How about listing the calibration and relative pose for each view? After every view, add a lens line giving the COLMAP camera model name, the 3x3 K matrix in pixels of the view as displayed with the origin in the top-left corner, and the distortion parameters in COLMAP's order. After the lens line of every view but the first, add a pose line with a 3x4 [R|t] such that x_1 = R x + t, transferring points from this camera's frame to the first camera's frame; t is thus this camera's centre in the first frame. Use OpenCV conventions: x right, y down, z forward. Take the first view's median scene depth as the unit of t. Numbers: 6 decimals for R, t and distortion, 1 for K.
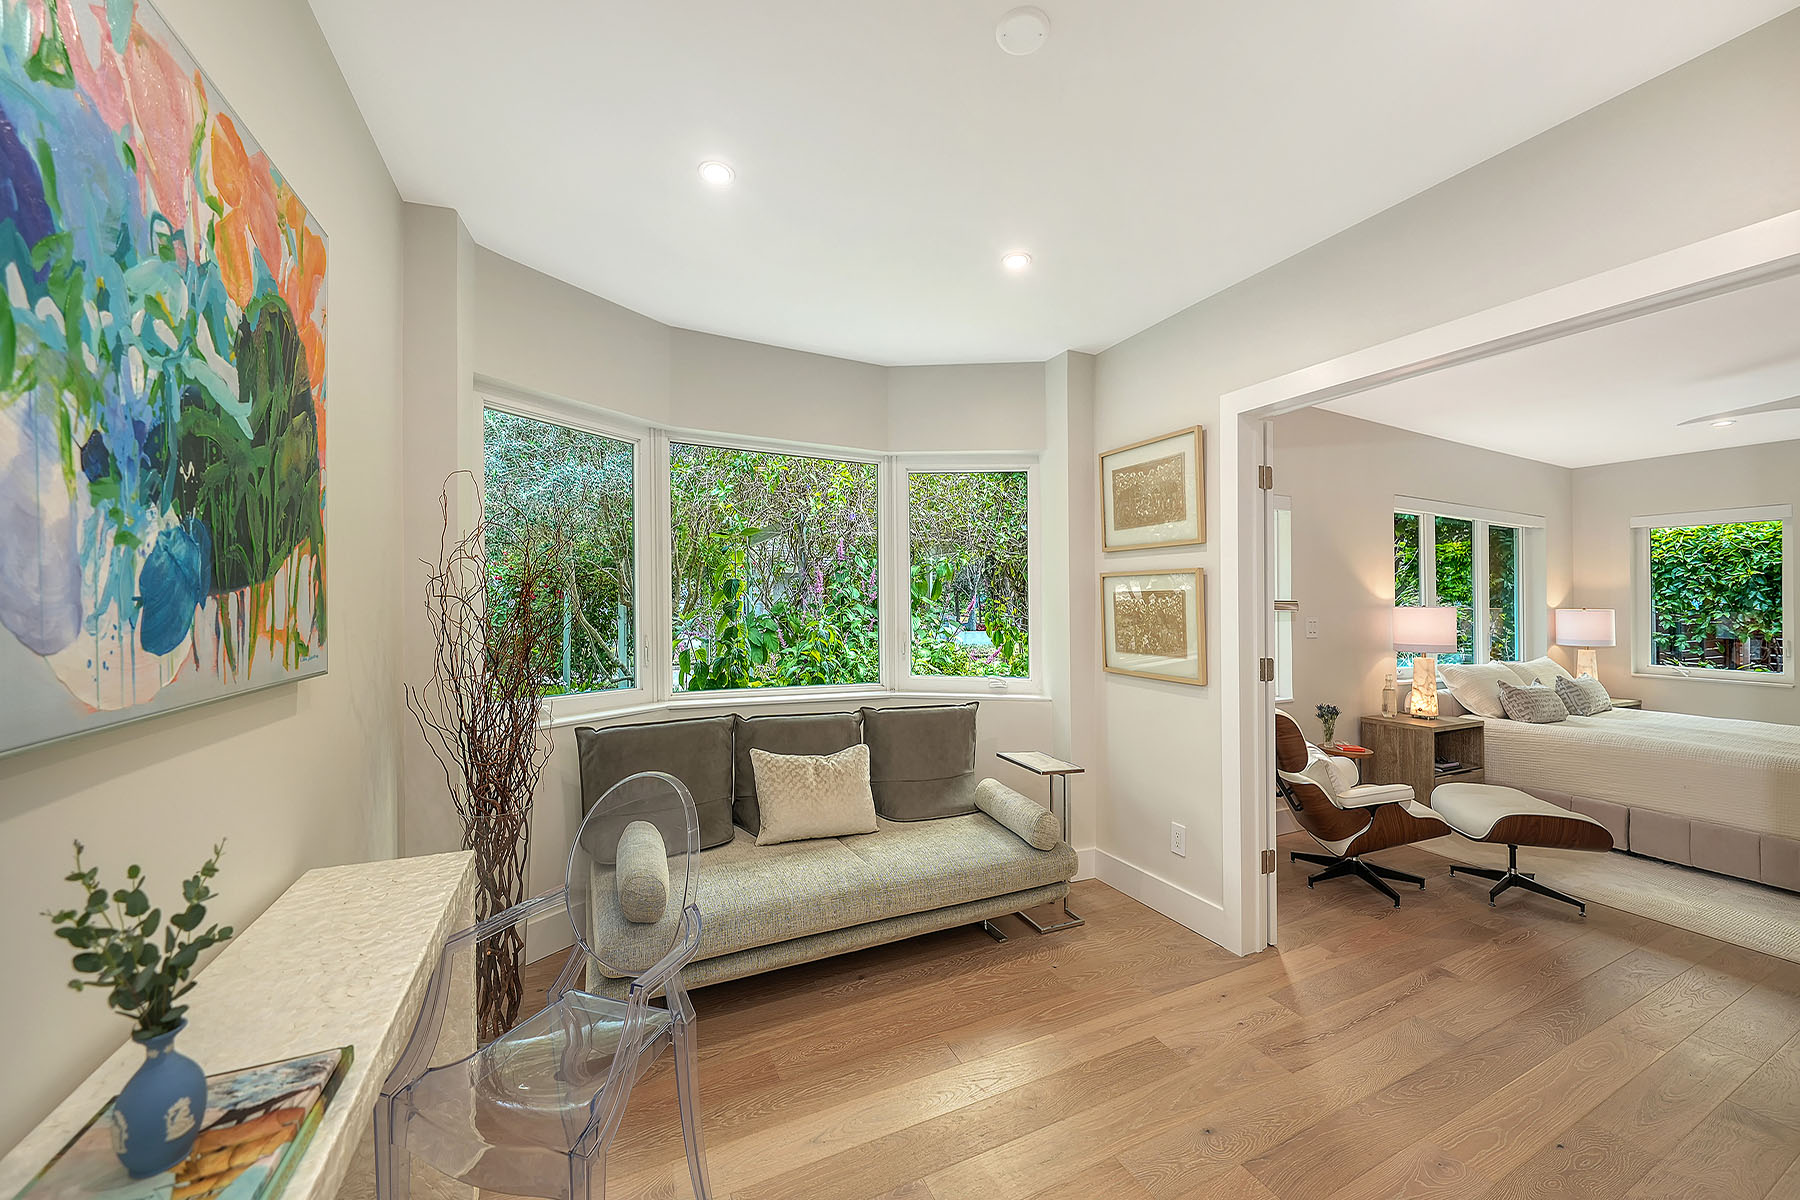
lens RADIAL K [[655.7, 0, 899.8], [0, 655.7, 599.9], [0, 0, 1]] dist [-0.012075, -0.000413]
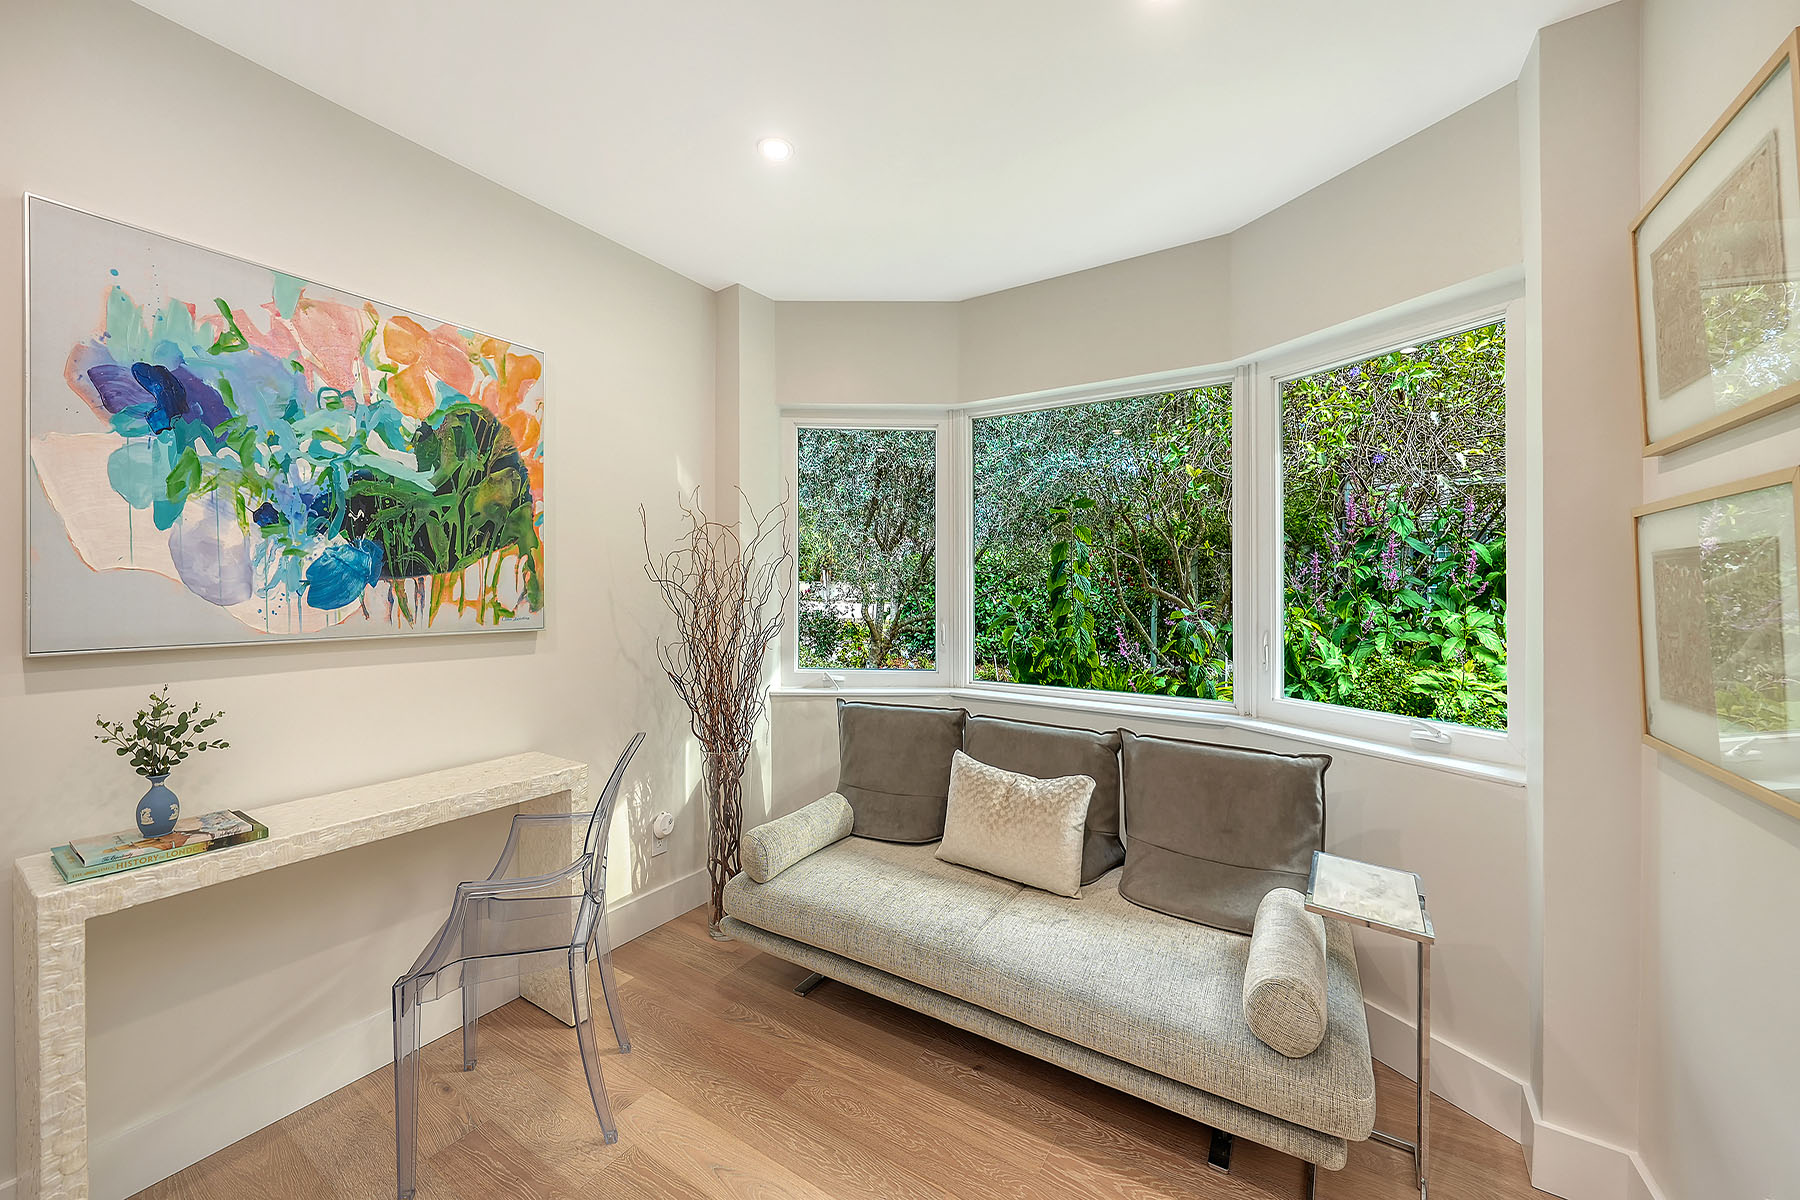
lens RADIAL K [[655.7, 0, 900.4], [0, 655.7, 595.6], [0, 0, 1]] dist [-0.012075, -0.000413]
pose [[0.535525, 0.005112, -0.844504, 1.430745], [0.003881, 0.999956, 0.008513, 0.030693], [0.844510, -0.007836, 0.535482, 1.359027]]
